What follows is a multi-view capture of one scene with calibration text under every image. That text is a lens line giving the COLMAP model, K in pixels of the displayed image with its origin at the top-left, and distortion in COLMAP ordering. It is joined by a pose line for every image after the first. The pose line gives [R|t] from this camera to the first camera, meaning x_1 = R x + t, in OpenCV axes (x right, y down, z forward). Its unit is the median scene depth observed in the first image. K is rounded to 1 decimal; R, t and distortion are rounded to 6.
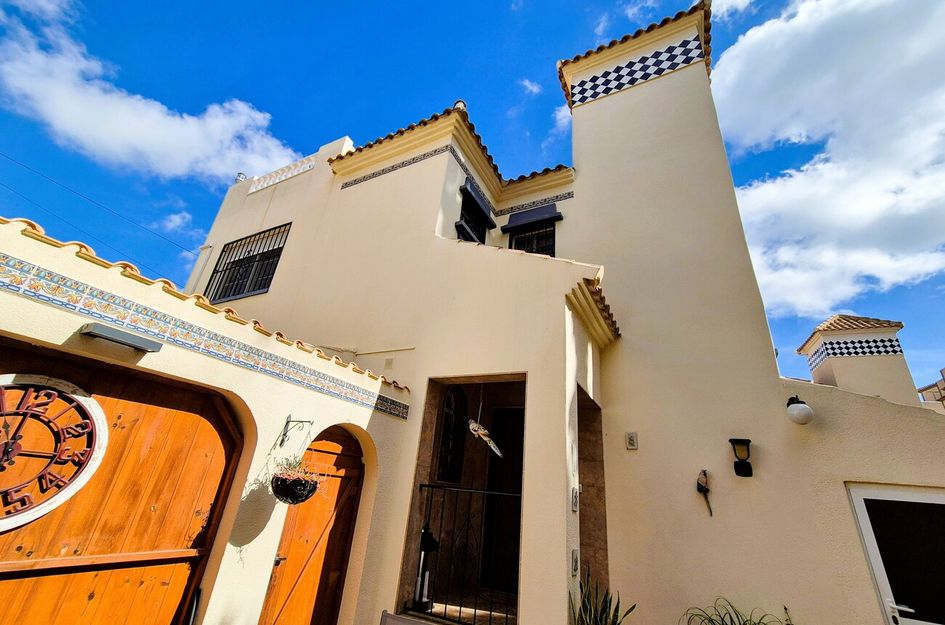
lens RADIAL K [[388.2, 0, 474.5], [0, 388.2, 315.8], [0, 0, 1]] dist [-0.001108, 0.001105]
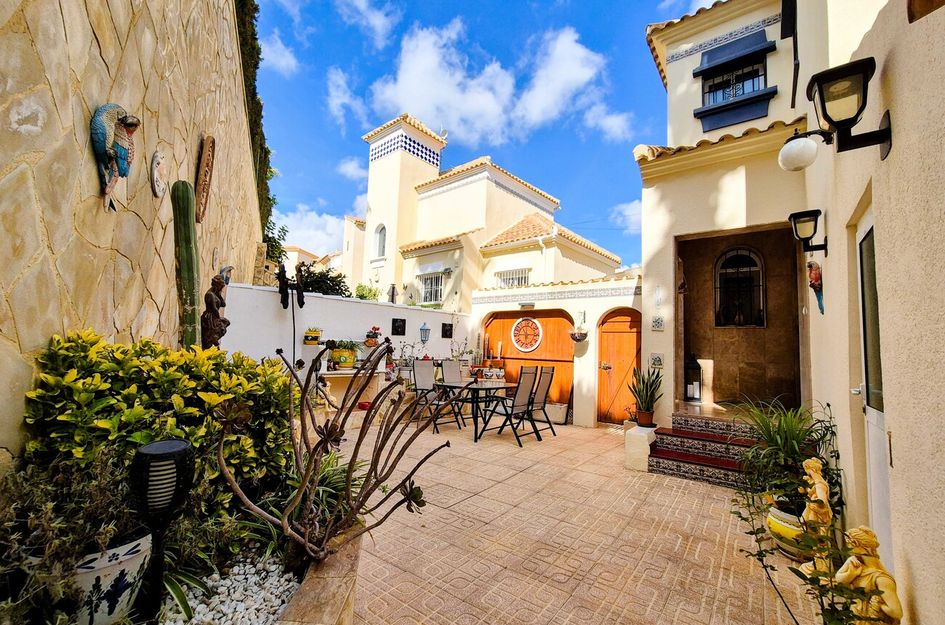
lens RADIAL K [[388.2, 0, 474.5], [0, 388.2, 315.8], [0, 0, 1]] dist [-0.001108, 0.001105]
pose [[-0.157574, -0.180303, -0.970907, 1.398923], [0.365565, 0.902690, -0.226964, 0.413783], [0.917351, -0.390694, -0.076328, 0.386854]]
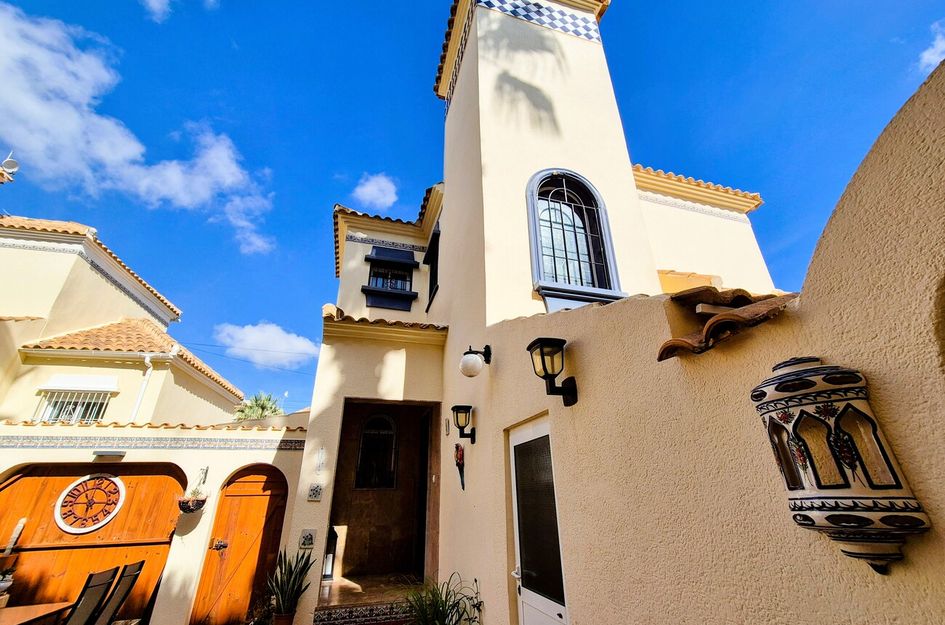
lens RADIAL K [[388.2, 0, 474.5], [0, 388.2, 315.8], [0, 0, 1]] dist [-0.001108, 0.001105]
pose [[0.694555, -0.396712, -0.600178, 1.304840], [0.372899, 0.911933, -0.171242, 0.280188], [0.615256, -0.104869, 0.781321, 0.288036]]
